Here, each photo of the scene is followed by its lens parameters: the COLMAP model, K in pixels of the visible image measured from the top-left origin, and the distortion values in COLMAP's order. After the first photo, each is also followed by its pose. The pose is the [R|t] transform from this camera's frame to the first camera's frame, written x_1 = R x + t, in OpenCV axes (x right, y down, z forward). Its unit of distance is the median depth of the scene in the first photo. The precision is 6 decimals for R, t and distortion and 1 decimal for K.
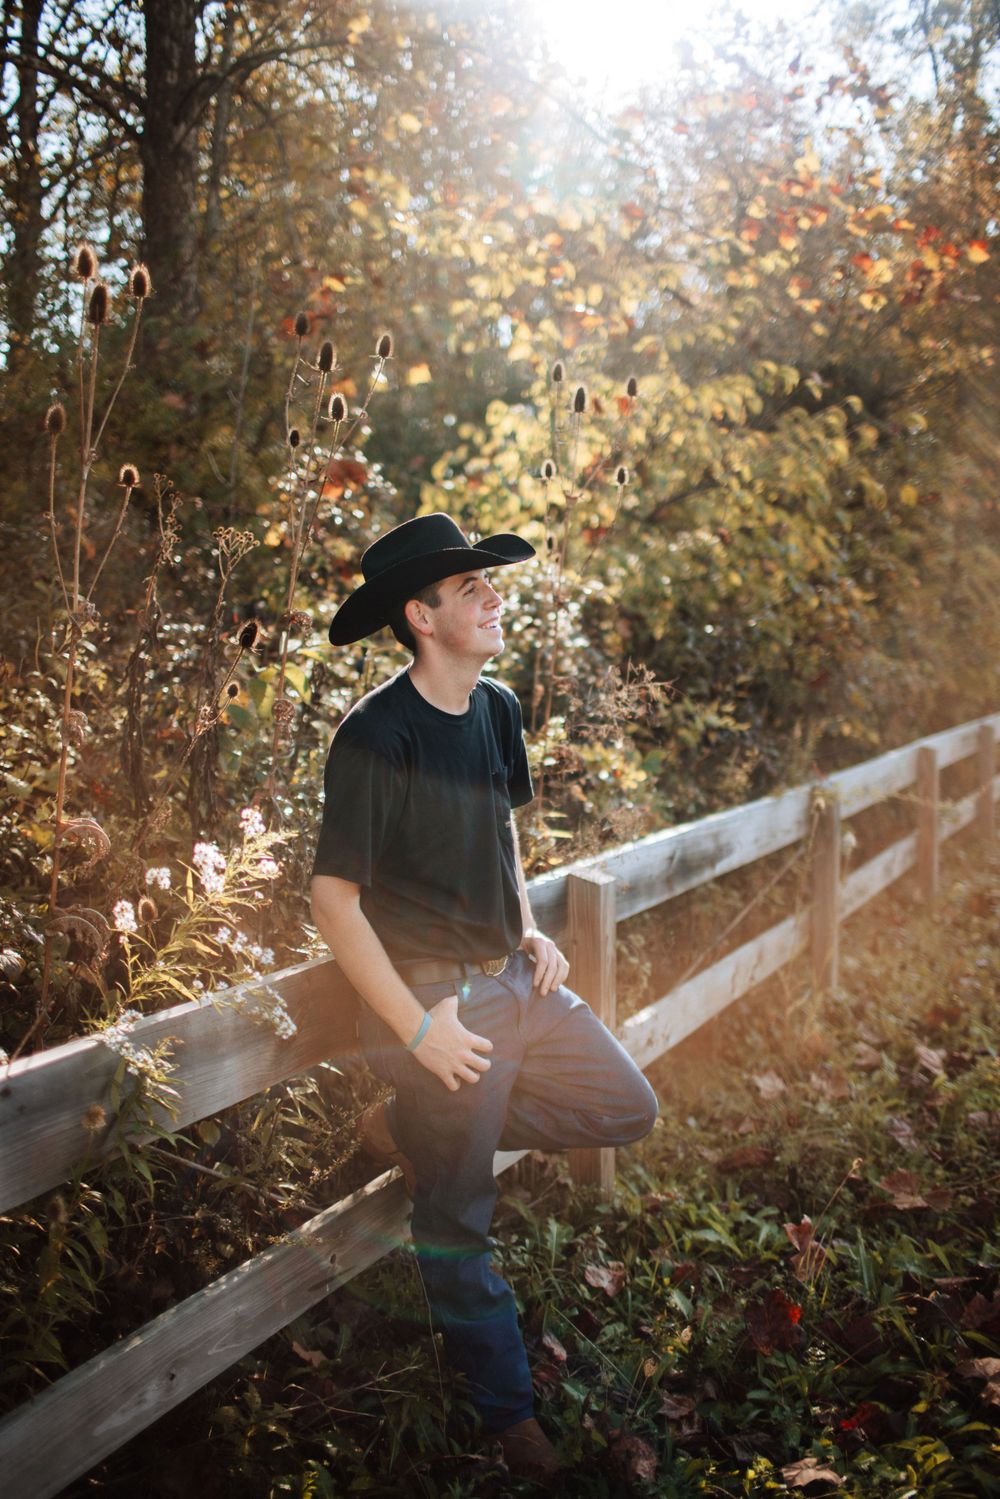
lens RADIAL K [[1539.0, 0, 518.9], [0, 1539.0, 756.0], [0, 0, 1]] dist [-0.000068, 0.017725]
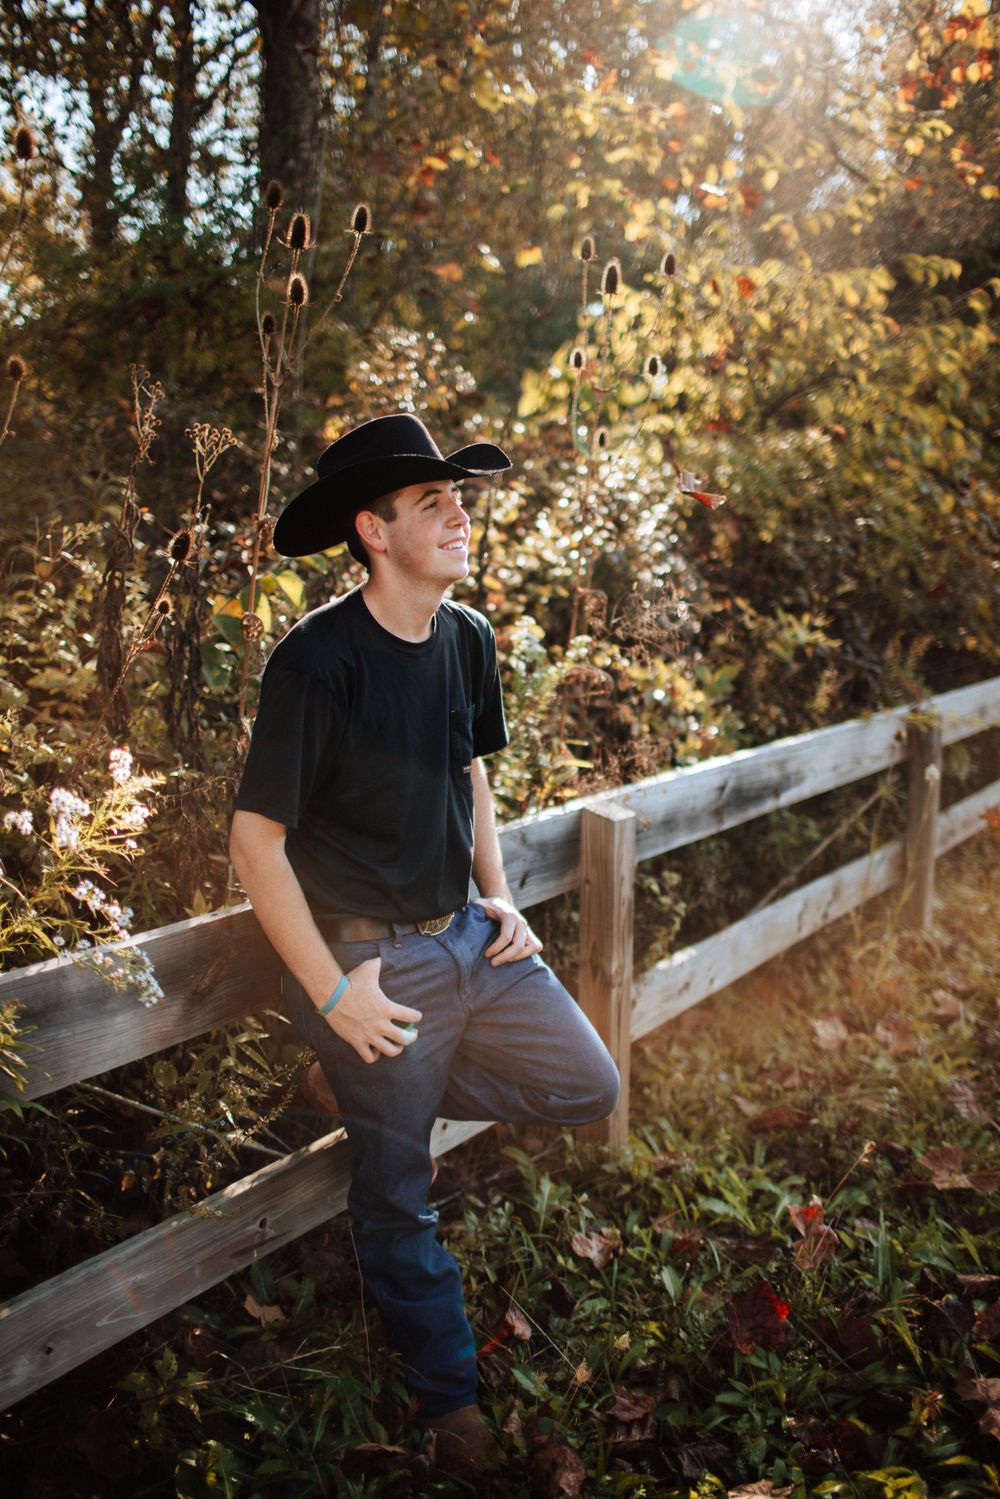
lens RADIAL K [[1538.9, 0, 500.0], [0, 1538.9, 749.5], [0, 0, 1]] dist [-0.006356, 0.012176]
pose [[0.991723, 0.034350, -0.123717, 0.101252], [-0.025923, 0.997274, 0.069089, -0.021482], [0.125753, -0.065310, 0.989909, 0.092939]]
